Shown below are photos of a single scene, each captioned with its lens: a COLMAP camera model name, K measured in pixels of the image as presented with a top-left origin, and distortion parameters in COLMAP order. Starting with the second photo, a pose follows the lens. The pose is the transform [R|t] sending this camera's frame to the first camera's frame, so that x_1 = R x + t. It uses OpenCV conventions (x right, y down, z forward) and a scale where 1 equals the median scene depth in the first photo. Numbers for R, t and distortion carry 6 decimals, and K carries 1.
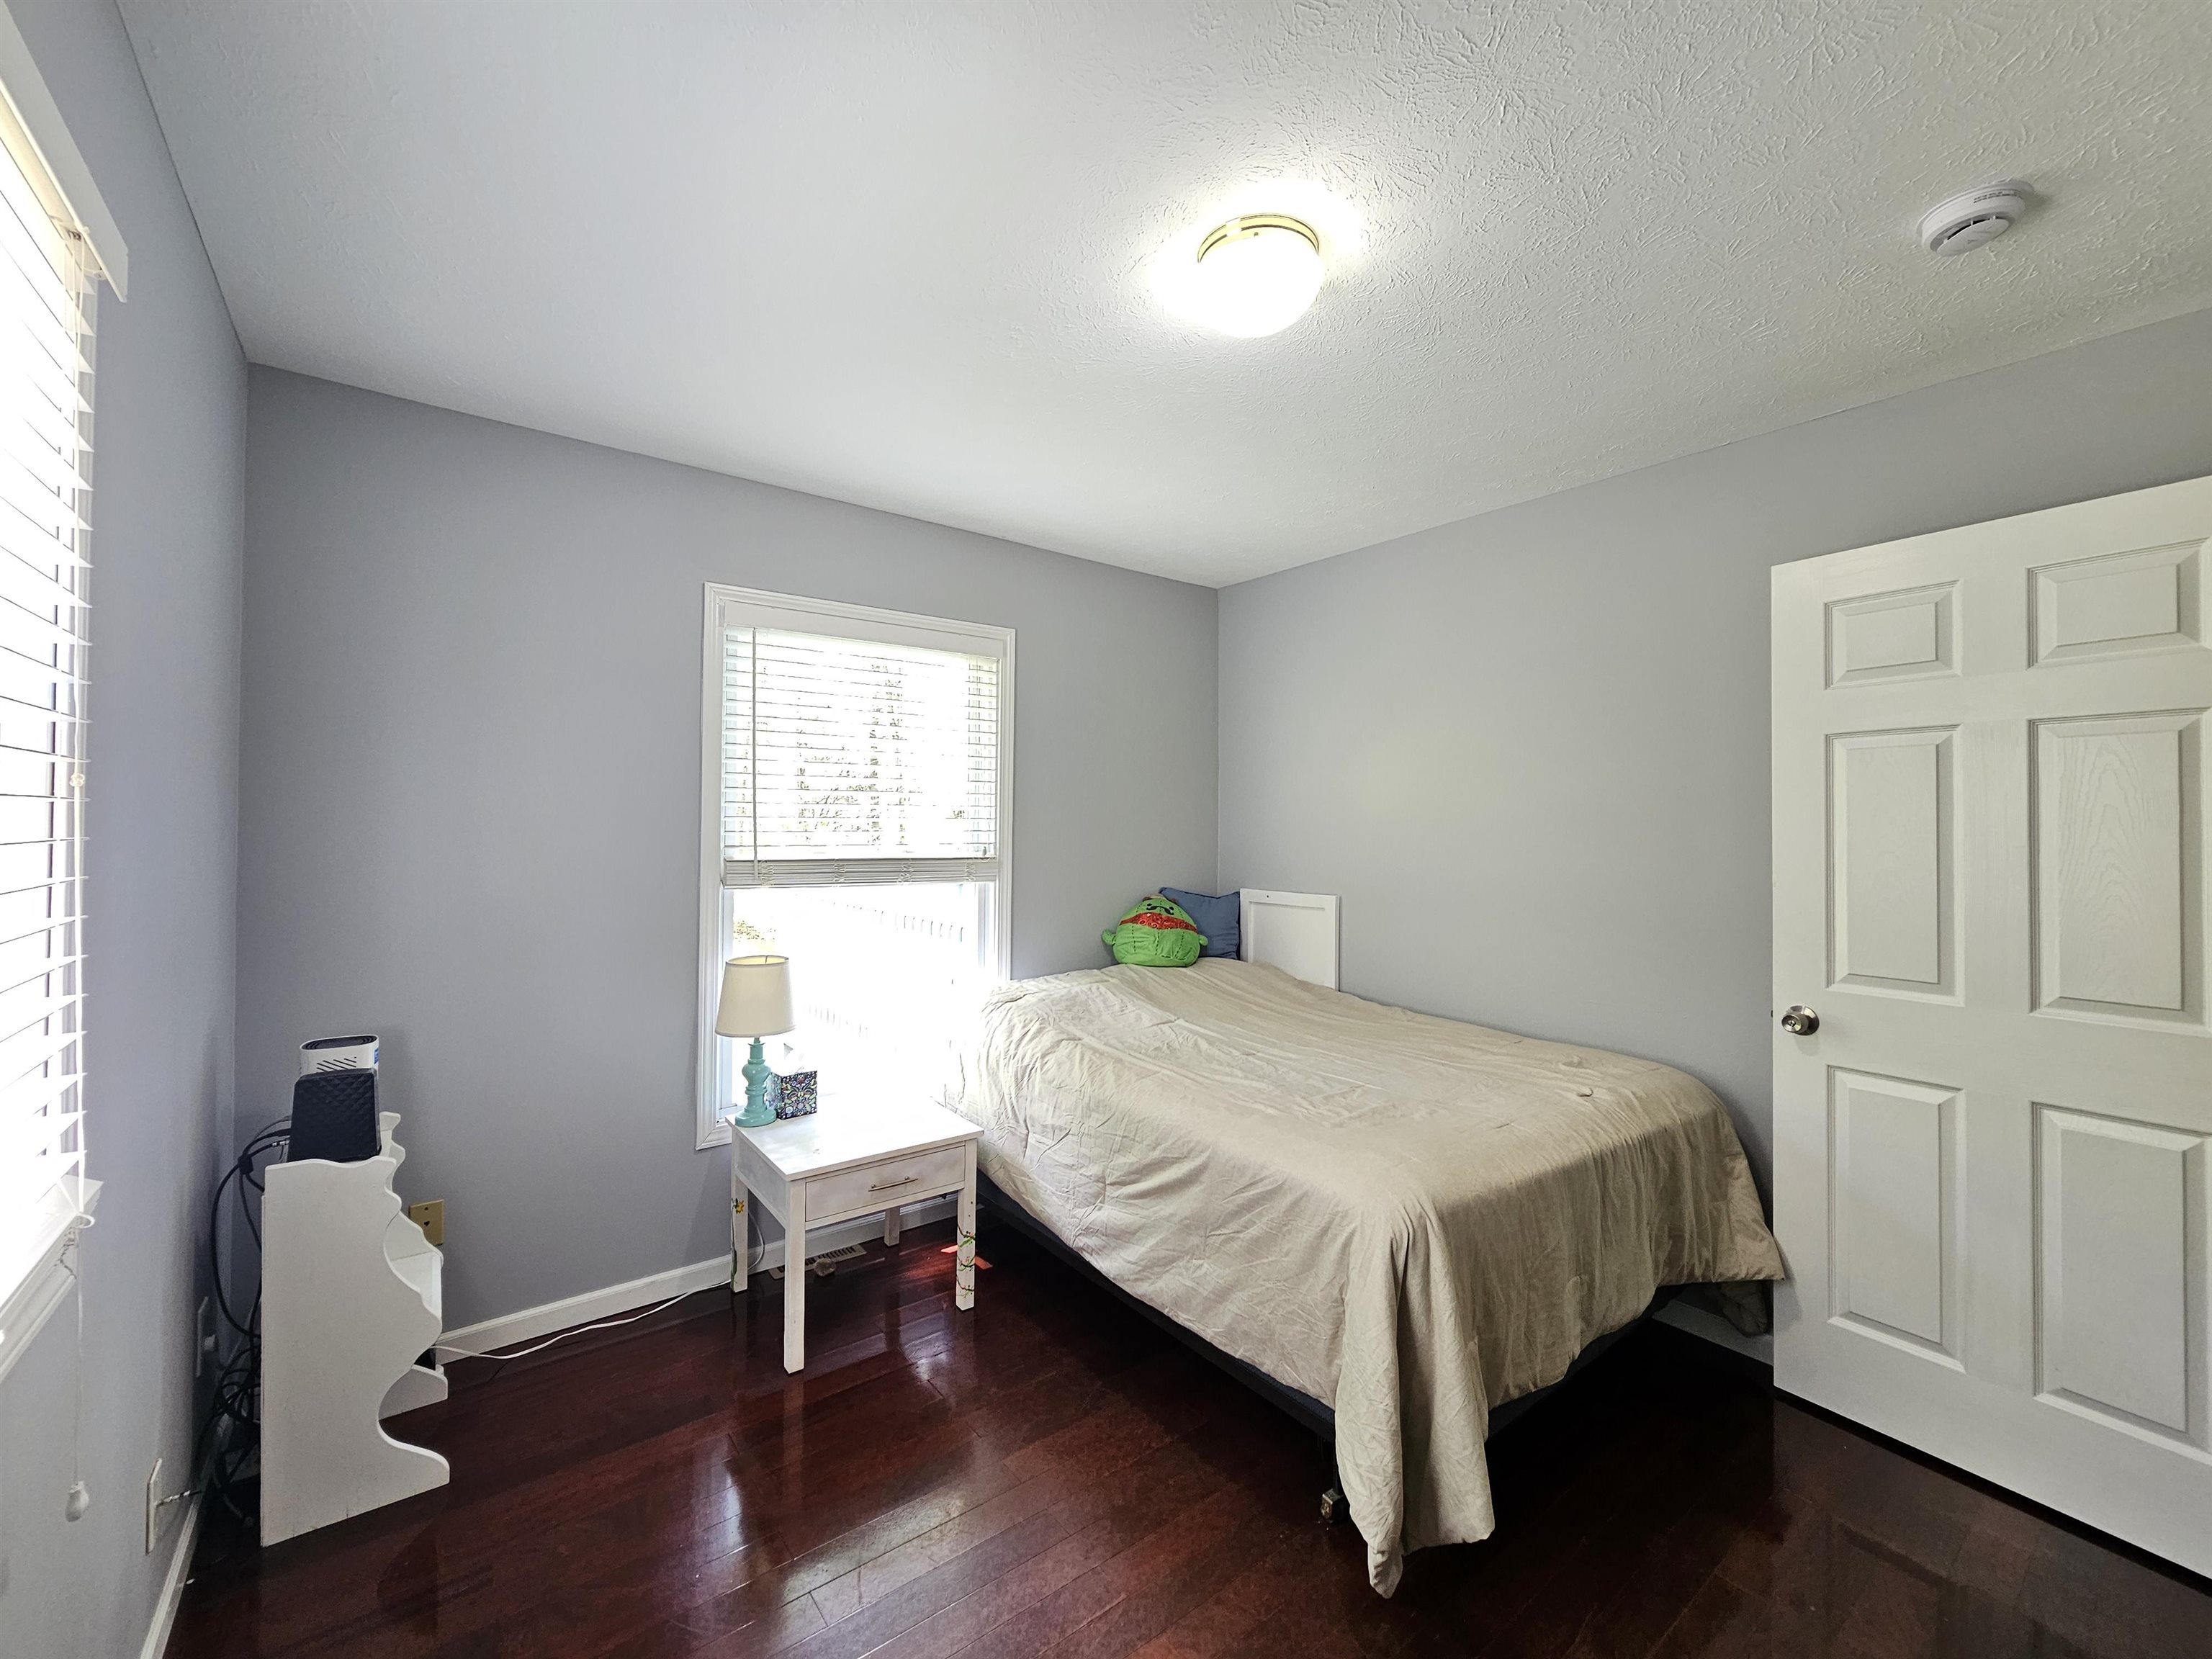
lens RADIAL K [[898.4, 0, 1121.2], [0, 898.4, 823.1], [0, 0, 1]] dist [-0.005158, 0.000092]
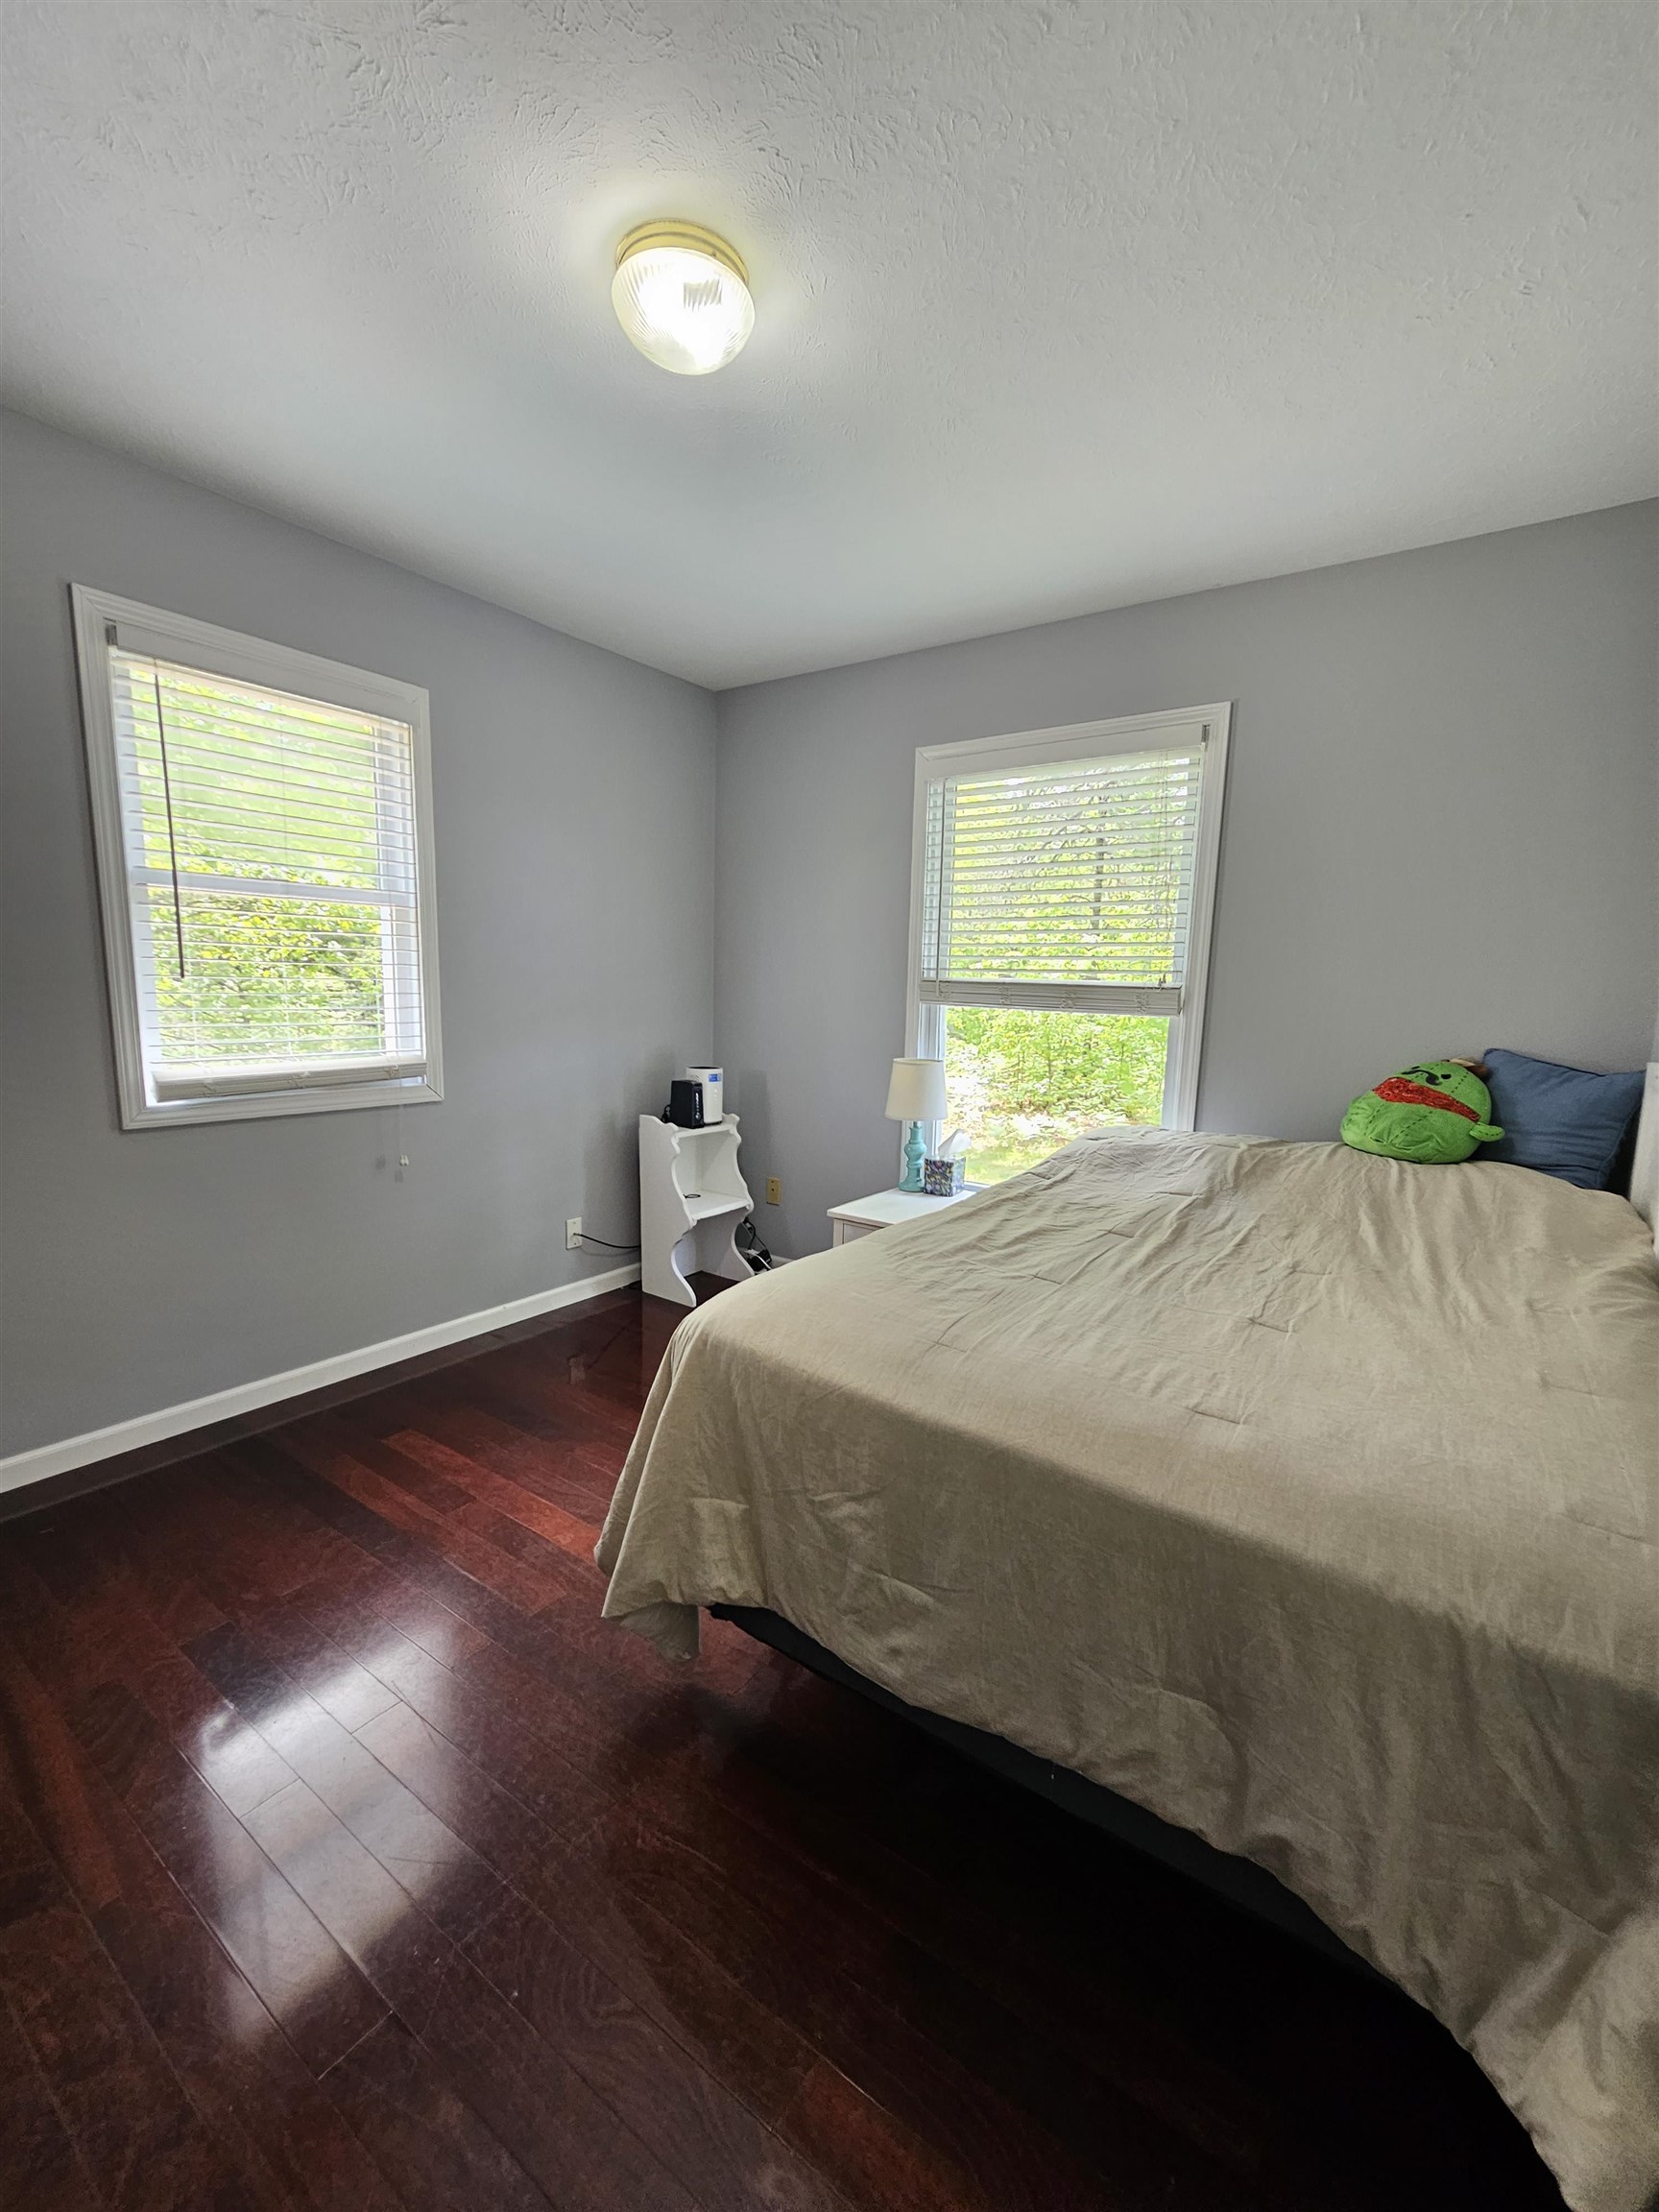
lens RADIAL K [[898.4, 0, 842.2], [0, 898.4, 1121.8], [0, 0, 1]] dist [-0.005158, 0.000092]
pose [[0.301643, 0.150329, -0.941495, 0.617357], [-0.014706, 0.988107, 0.153060, 0.039325], [0.953308, -0.032324, 0.300266, 0.443921]]
